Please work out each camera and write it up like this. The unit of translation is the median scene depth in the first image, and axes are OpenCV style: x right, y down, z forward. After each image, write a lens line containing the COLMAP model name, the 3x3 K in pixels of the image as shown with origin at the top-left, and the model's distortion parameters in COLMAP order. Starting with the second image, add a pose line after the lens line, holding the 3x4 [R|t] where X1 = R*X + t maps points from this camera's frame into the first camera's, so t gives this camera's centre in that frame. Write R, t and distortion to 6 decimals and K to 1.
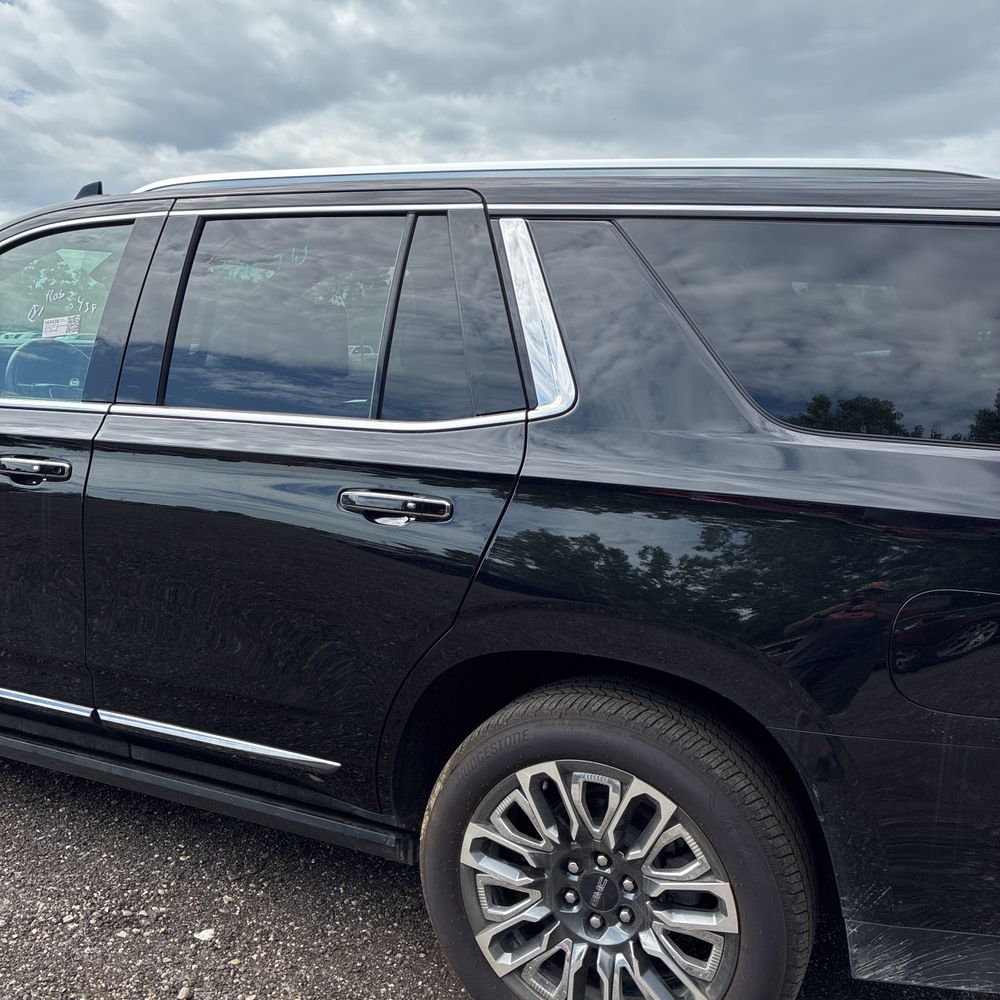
lens RADIAL K [[1010.0, 0, 496.2], [0, 1010.0, 504.1], [0, 0, 1]] dist [0.020490, 0.000000]
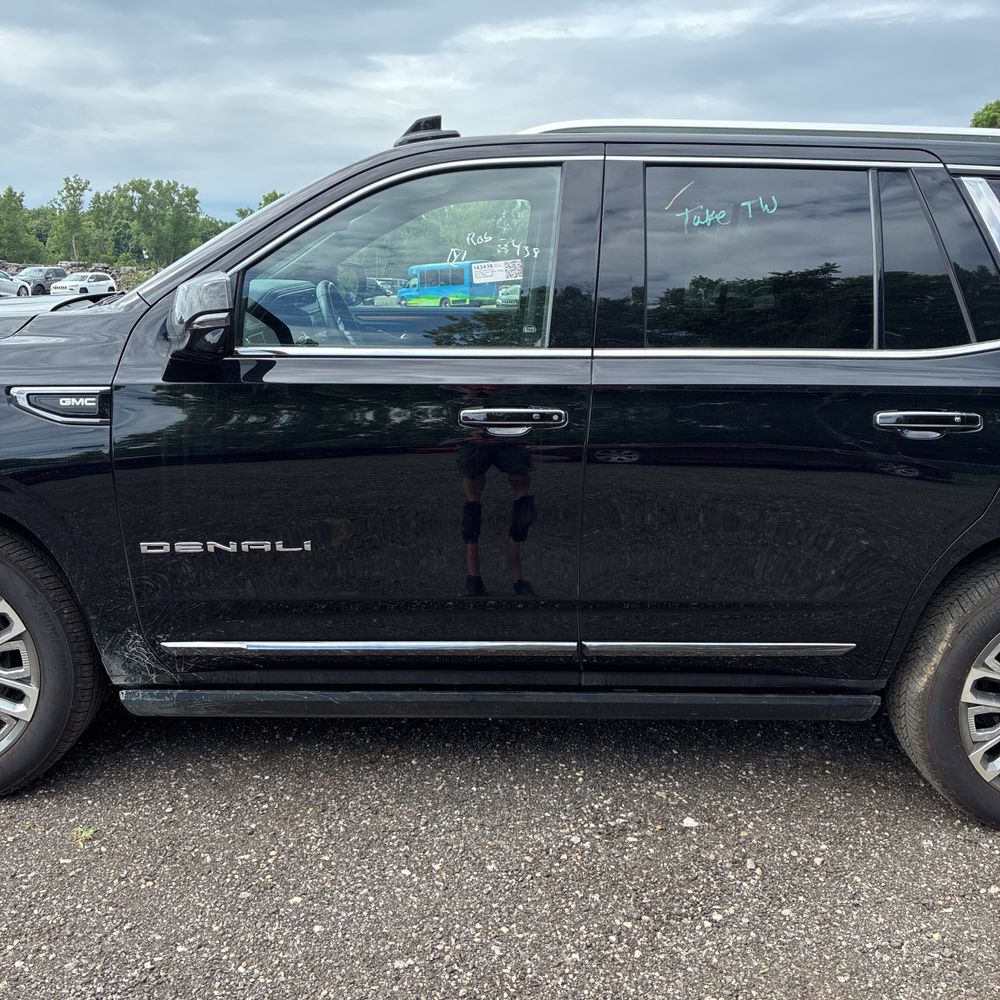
lens RADIAL K [[1010.0, 0, 507.0], [0, 1010.0, 498.3], [0, 0, 1]] dist [0.020490, 0.000000]
pose [[0.901798, -0.111545, 0.417515, -1.042230], [0.078499, 0.992324, 0.095561, -0.060553], [-0.424969, -0.053402, 0.903631, 0.115032]]
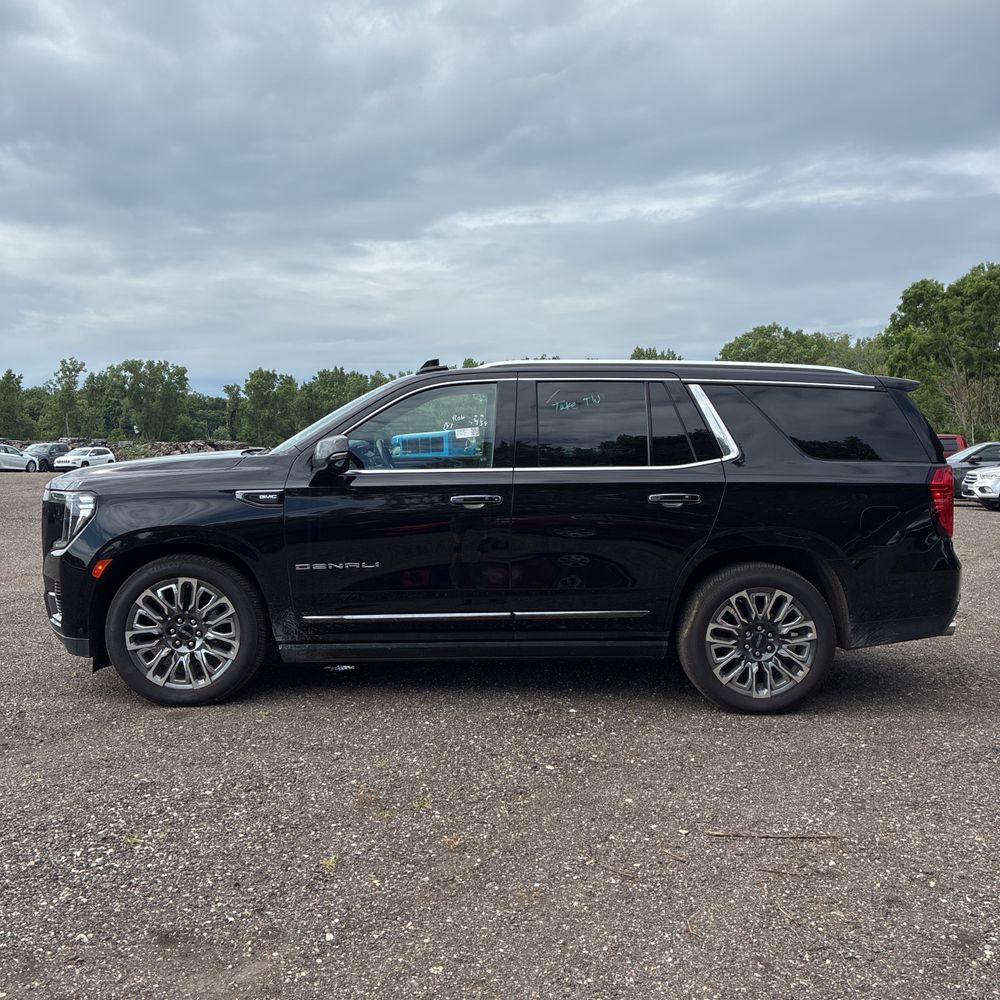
lens RADIAL K [[1010.0, 0, 495.7], [0, 1010.0, 498.1], [0, 0, 1]] dist [0.020490, 0.000000]
pose [[0.897545, -0.060159, 0.436799, -1.561113], [0.098262, 0.993026, -0.065145, 0.117230], [-0.429834, 0.101391, 0.897197, -1.038771]]
